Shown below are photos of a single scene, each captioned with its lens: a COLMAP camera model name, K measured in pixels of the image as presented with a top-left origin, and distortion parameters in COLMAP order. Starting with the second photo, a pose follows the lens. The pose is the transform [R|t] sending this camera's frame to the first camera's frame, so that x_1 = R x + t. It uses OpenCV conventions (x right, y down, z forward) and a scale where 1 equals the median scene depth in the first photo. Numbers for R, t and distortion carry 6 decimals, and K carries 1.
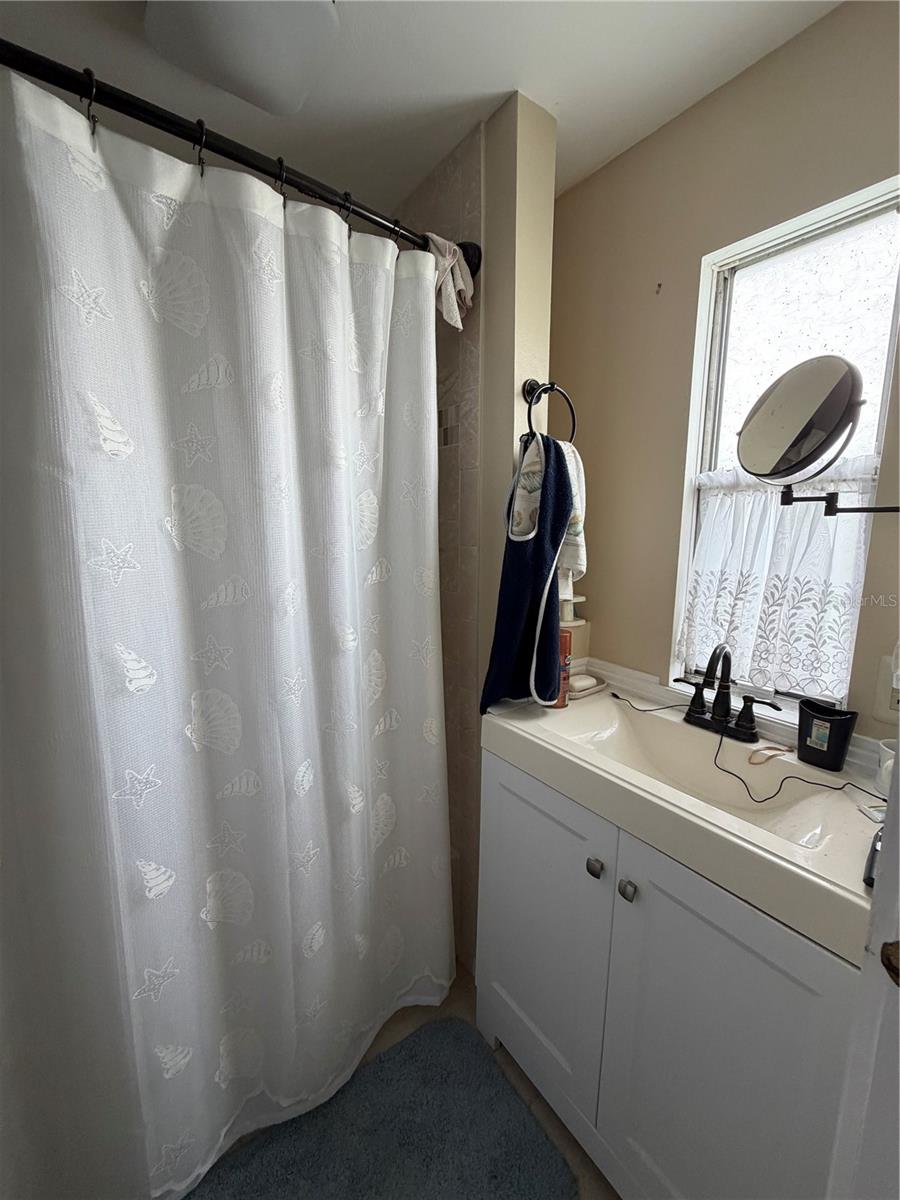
lens RADIAL K [[478.4, 0, 451.0], [0, 478.4, 595.9], [0, 0, 1]] dist [-0.000375, -0.000106]
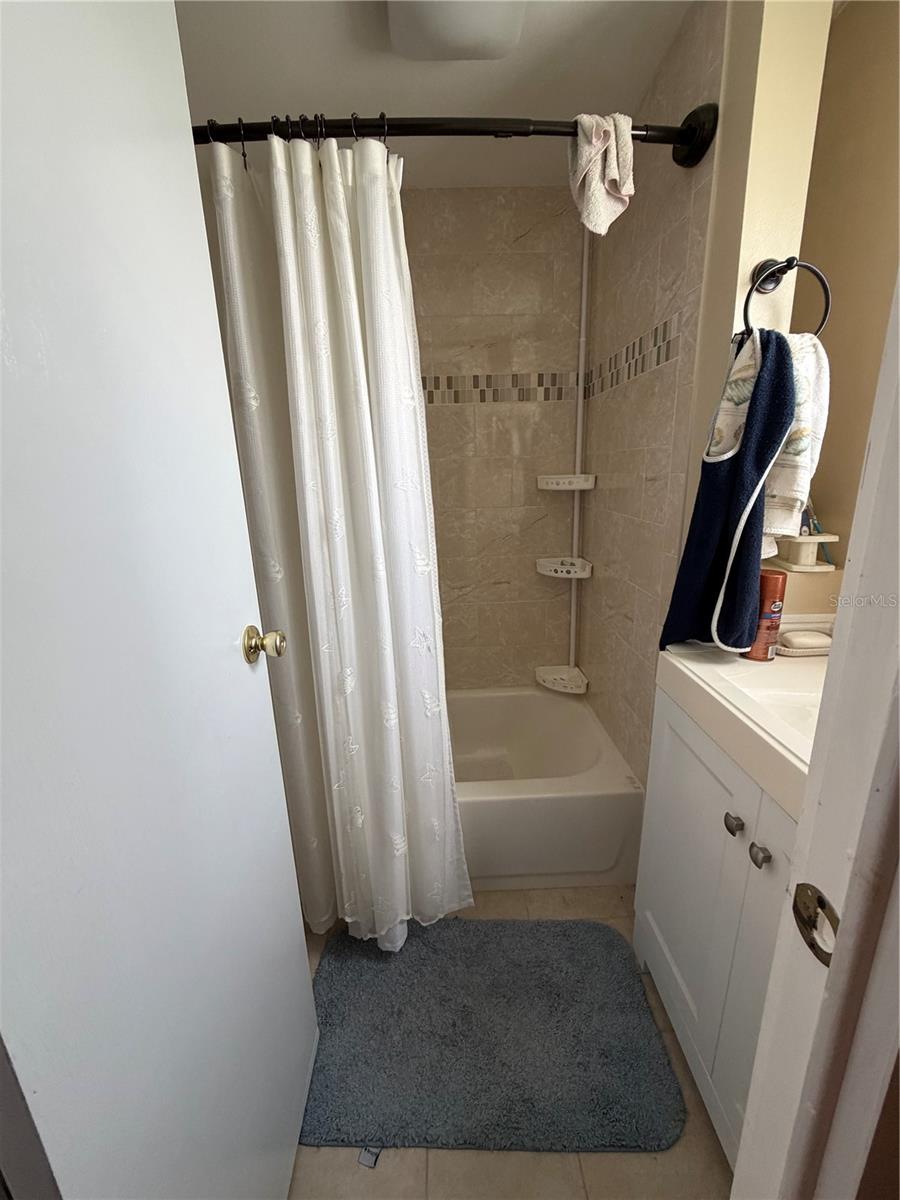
lens RADIAL K [[478.4, 0, 451.0], [0, 478.4, 595.9], [0, 0, 1]] dist [-0.000375, -0.000106]
pose [[0.819294, 0.120809, -0.560502, 0.263586], [-0.054975, 0.989599, 0.132938, 0.036732], [0.570732, -0.078101, 0.817414, -0.018416]]
